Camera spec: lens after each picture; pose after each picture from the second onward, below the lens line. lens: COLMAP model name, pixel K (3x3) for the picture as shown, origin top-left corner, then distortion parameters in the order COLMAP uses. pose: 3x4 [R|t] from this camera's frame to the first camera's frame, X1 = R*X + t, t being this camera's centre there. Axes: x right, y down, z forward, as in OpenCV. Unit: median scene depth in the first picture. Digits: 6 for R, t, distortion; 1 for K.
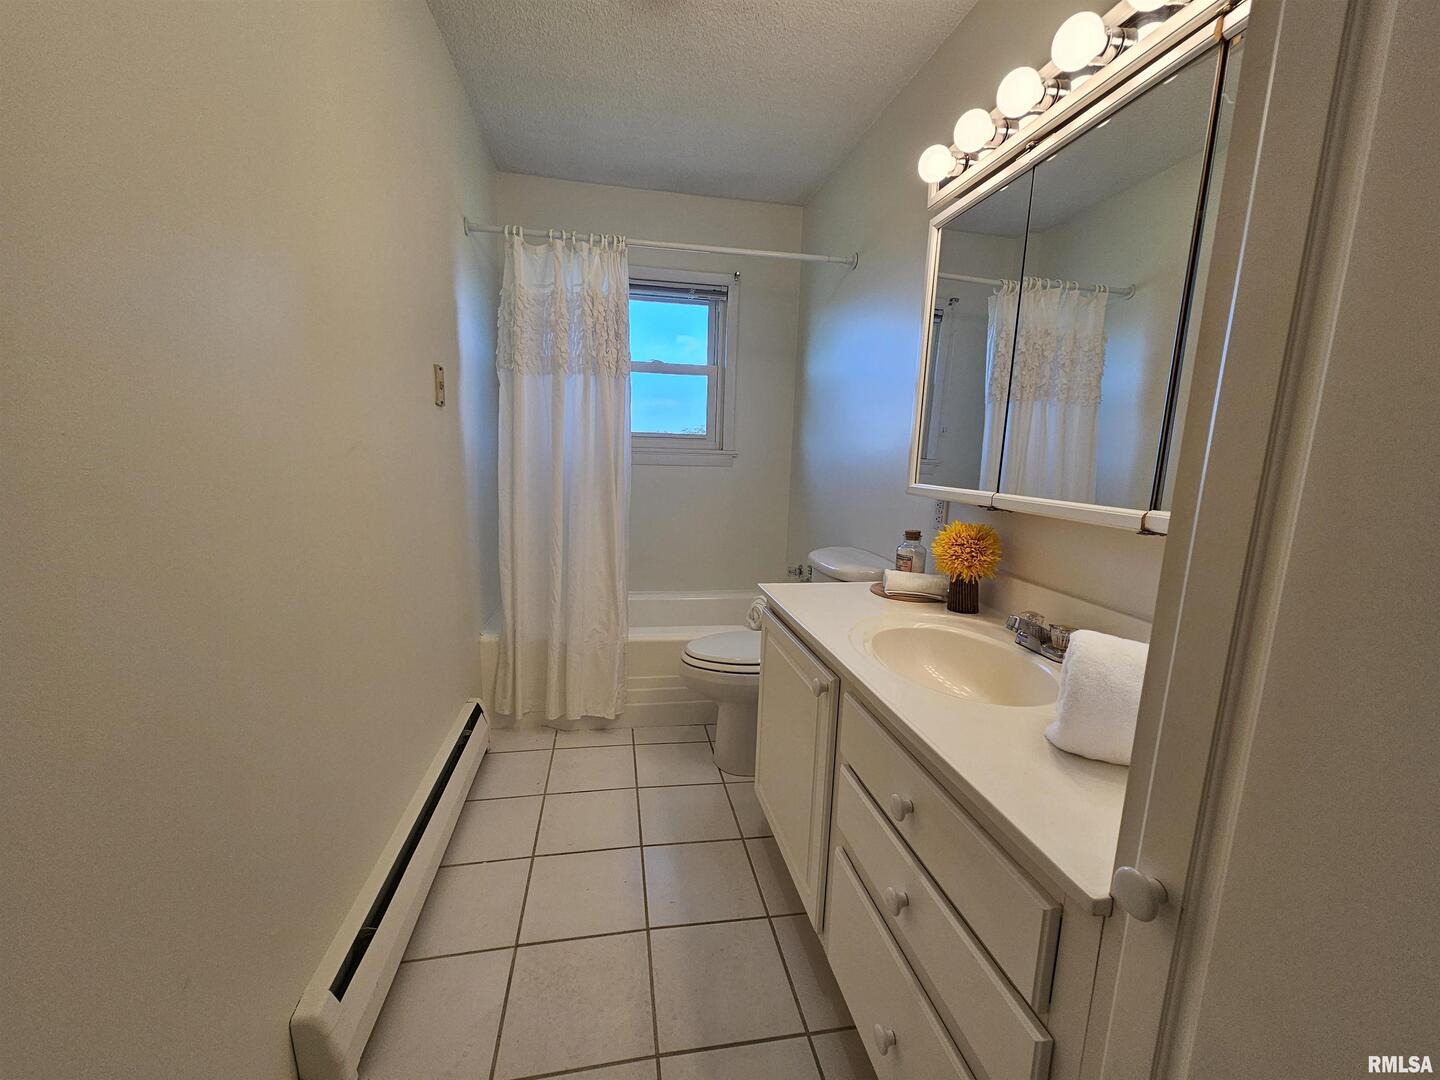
lens RADIAL K [[587.0, 0, 722.2], [0, 587.0, 546.9], [0, 0, 1]] dist [-0.000489, 0.000820]
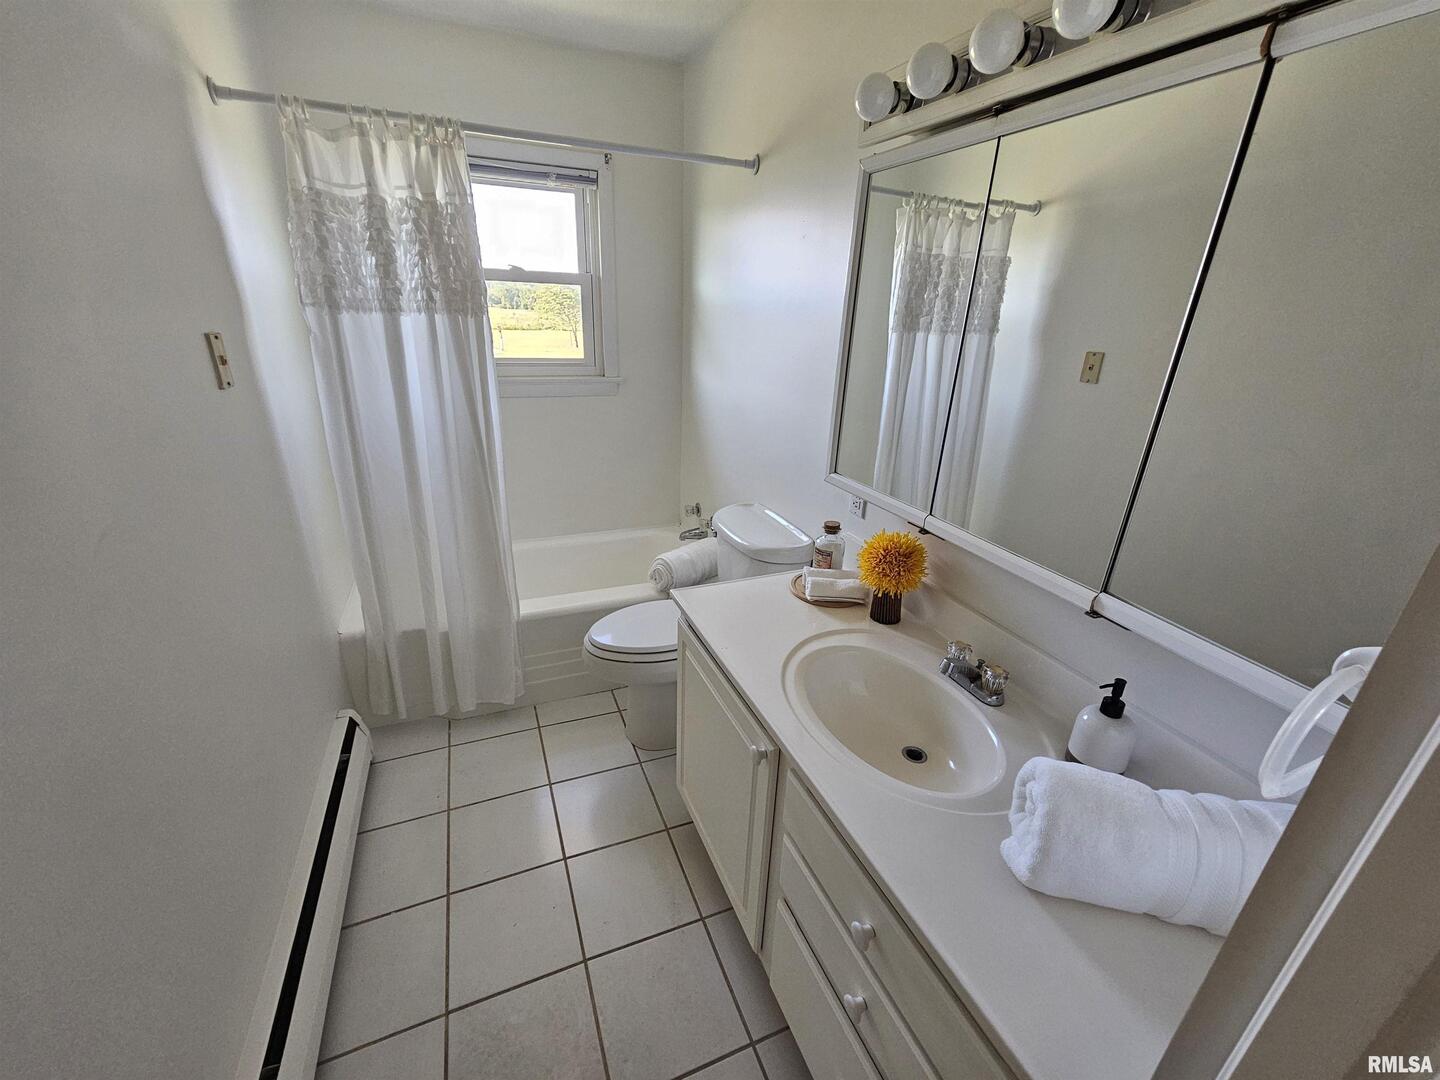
lens RADIAL K [[587.0, 0, 721.2], [0, 587.0, 536.6], [0, 0, 1]] dist [-0.000489, 0.000820]
pose [[0.976889, -0.075525, 0.199959, -0.034911], [0.027672, 0.972310, 0.232051, -0.206064], [-0.211947, -0.221155, 0.951929, 0.122346]]
